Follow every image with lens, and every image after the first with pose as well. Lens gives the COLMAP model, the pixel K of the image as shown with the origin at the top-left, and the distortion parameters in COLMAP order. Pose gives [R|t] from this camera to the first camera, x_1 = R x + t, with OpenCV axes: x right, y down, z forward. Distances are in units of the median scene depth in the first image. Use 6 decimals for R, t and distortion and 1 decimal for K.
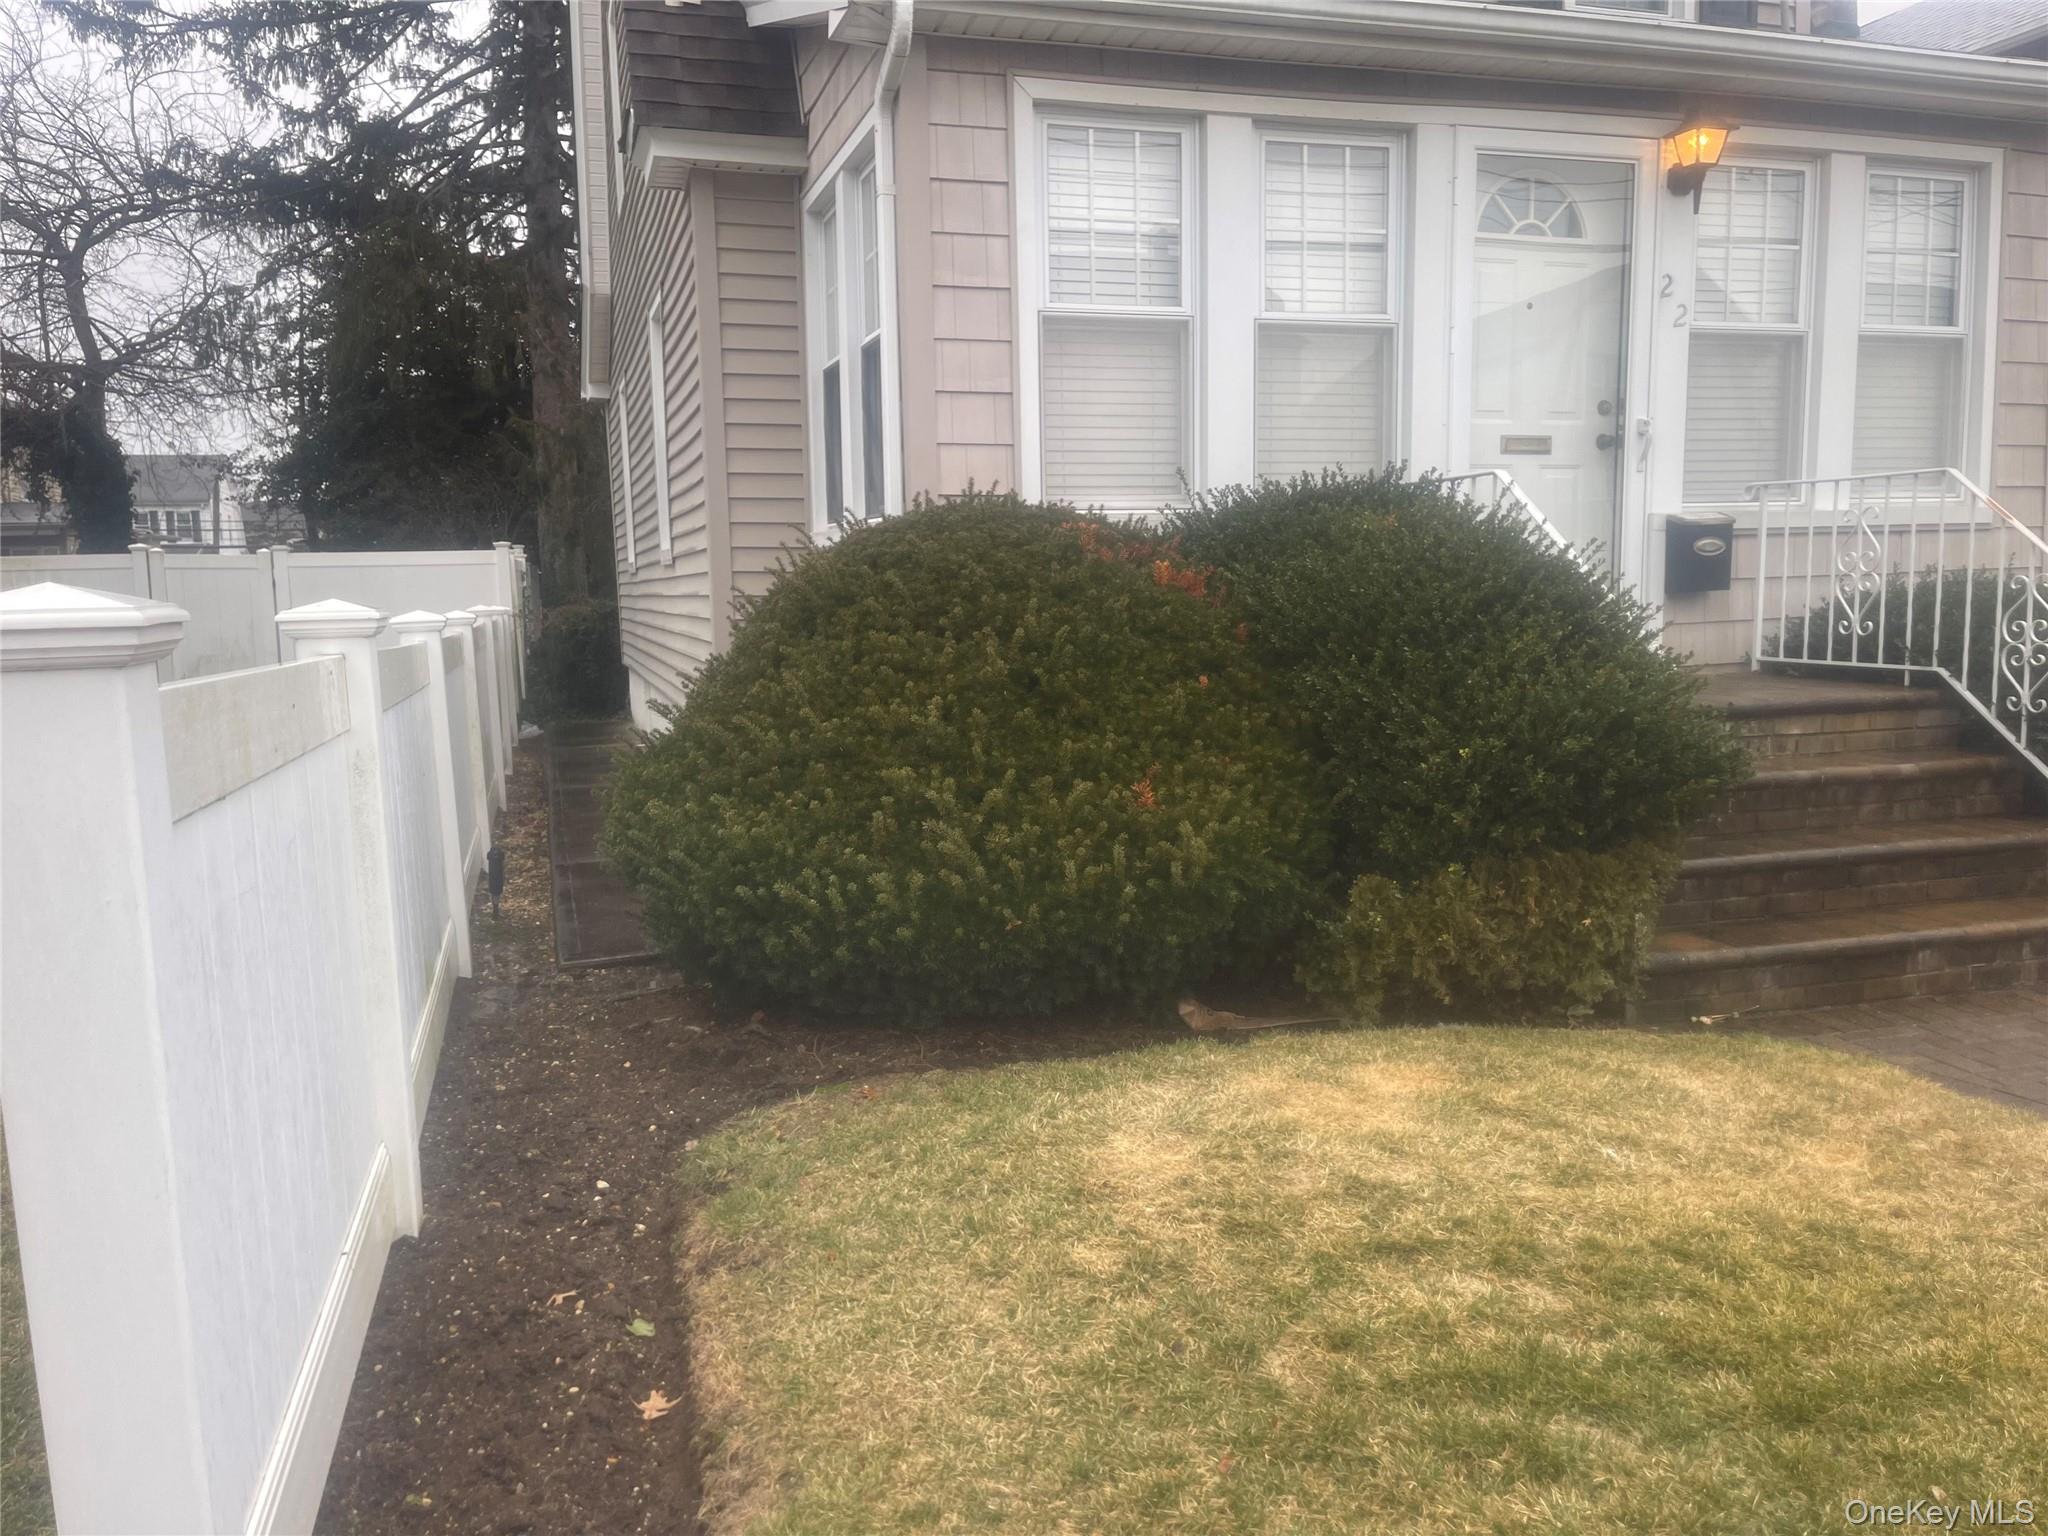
lens RADIAL K [[1603.6, 0, 1018.5], [0, 1603.6, 771.7], [0, 0, 1]] dist [-0.041701, -0.013538]
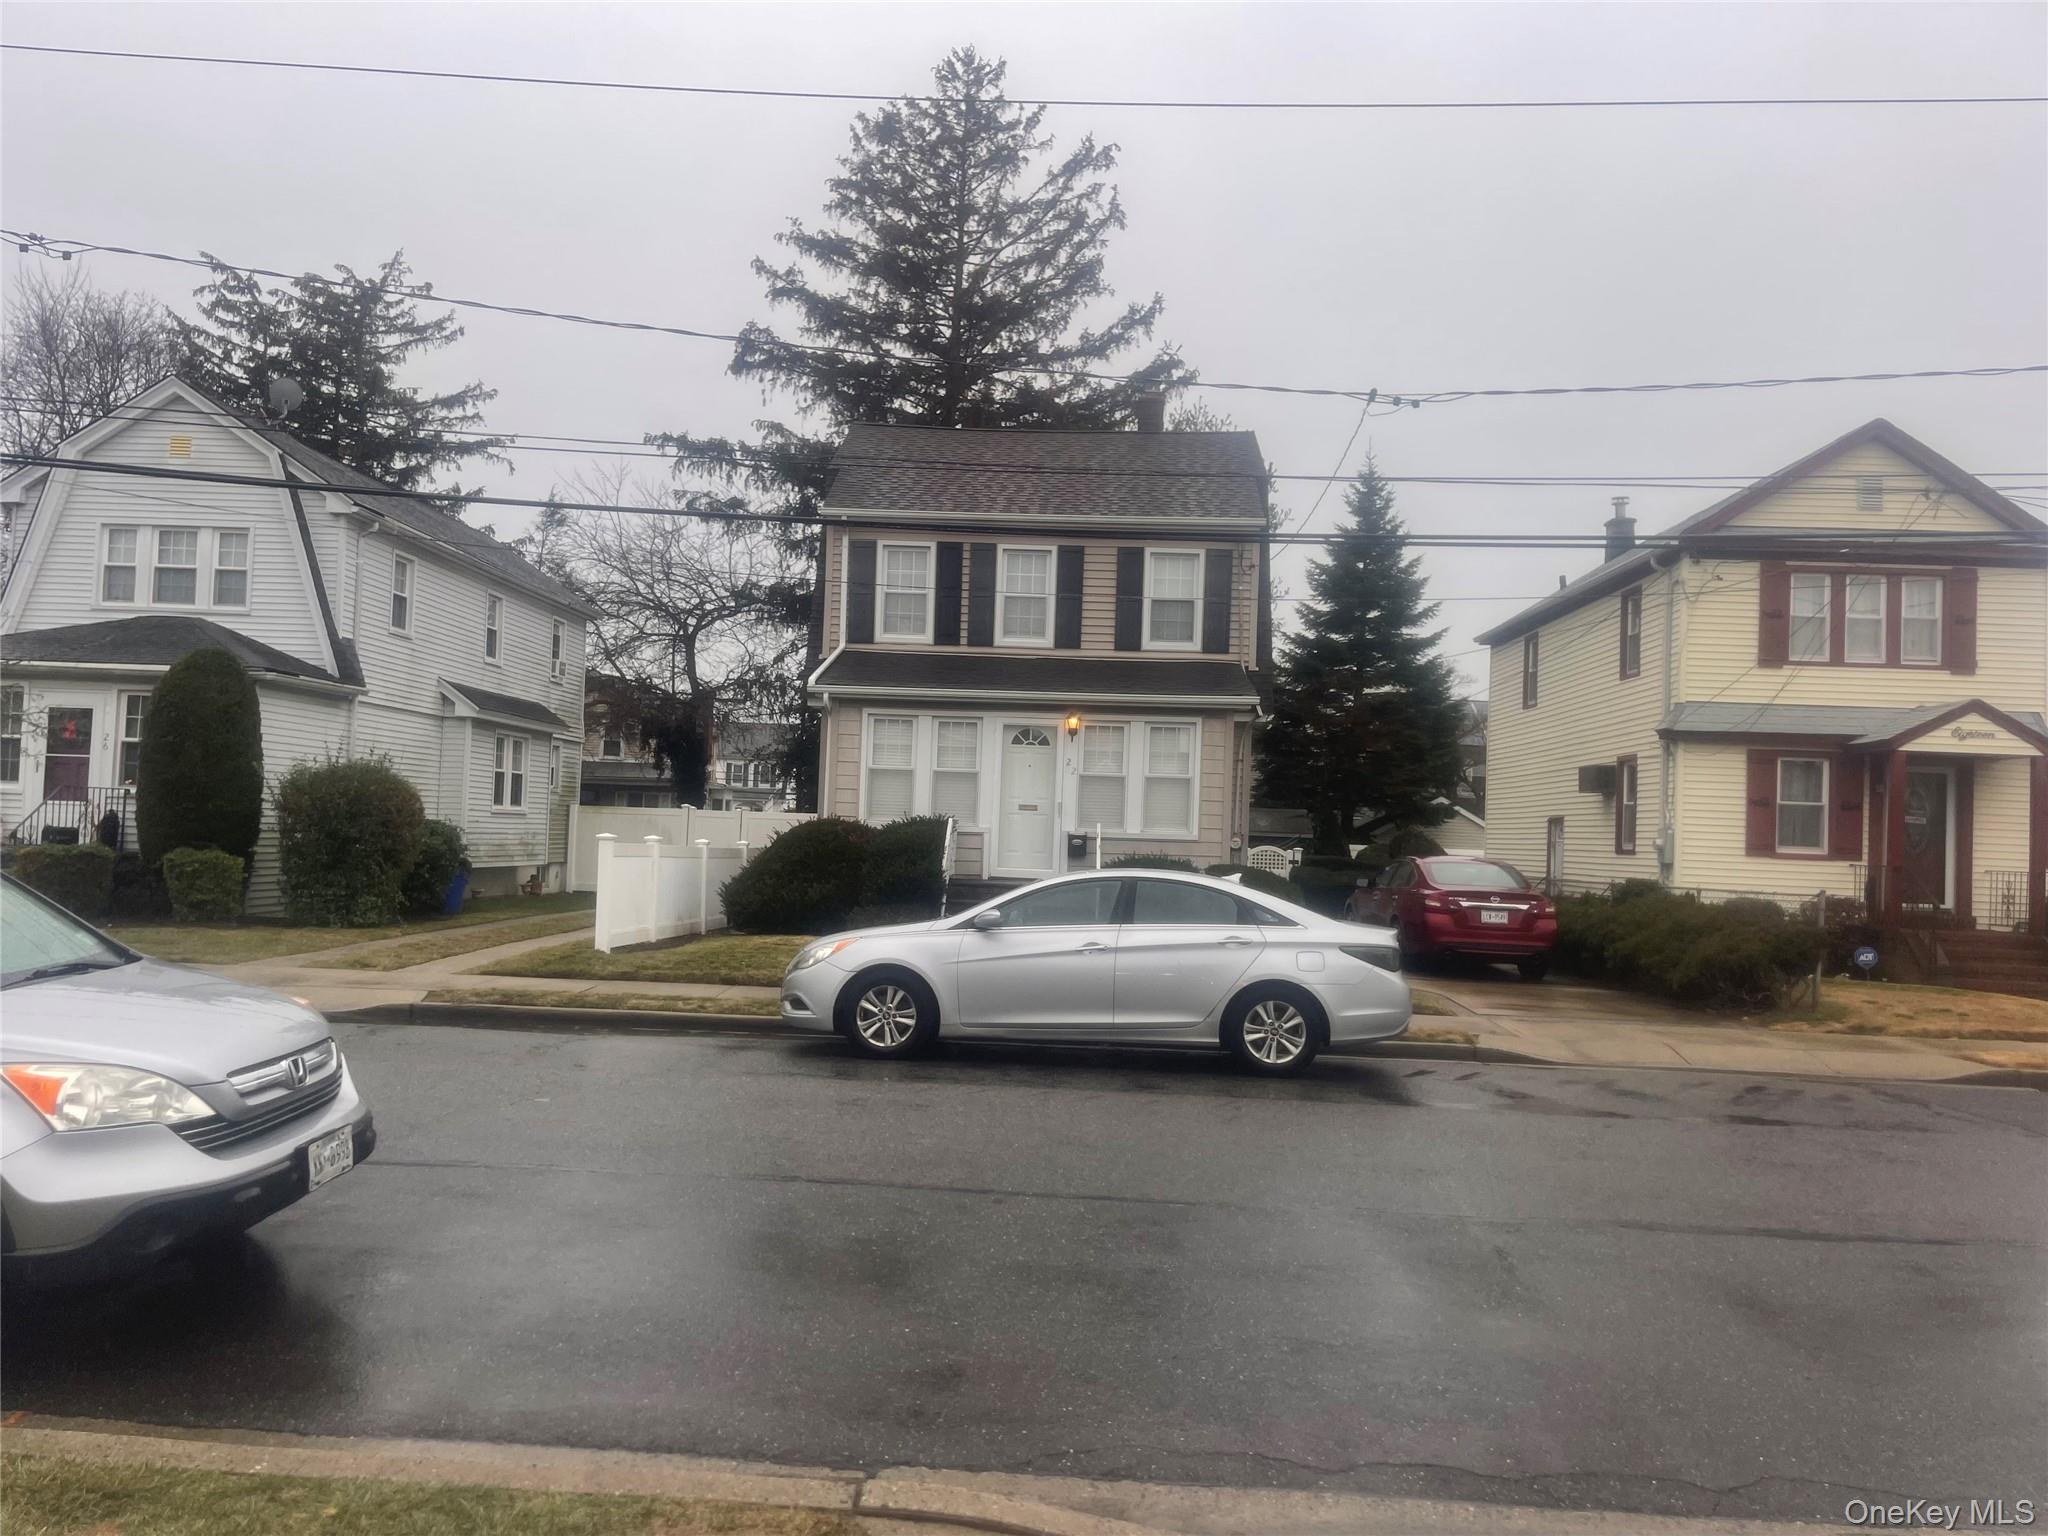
lens RADIAL K [[1603.6, 0, 1027.0], [0, 1603.6, 771.0], [0, 0, 1]] dist [-0.041701, -0.013538]
pose [[0.940969, 0.047251, -0.335179, 1.331877], [-0.101704, 0.983921, -0.146816, 0.188972], [0.322853, 0.172238, 0.930645, -1.940713]]
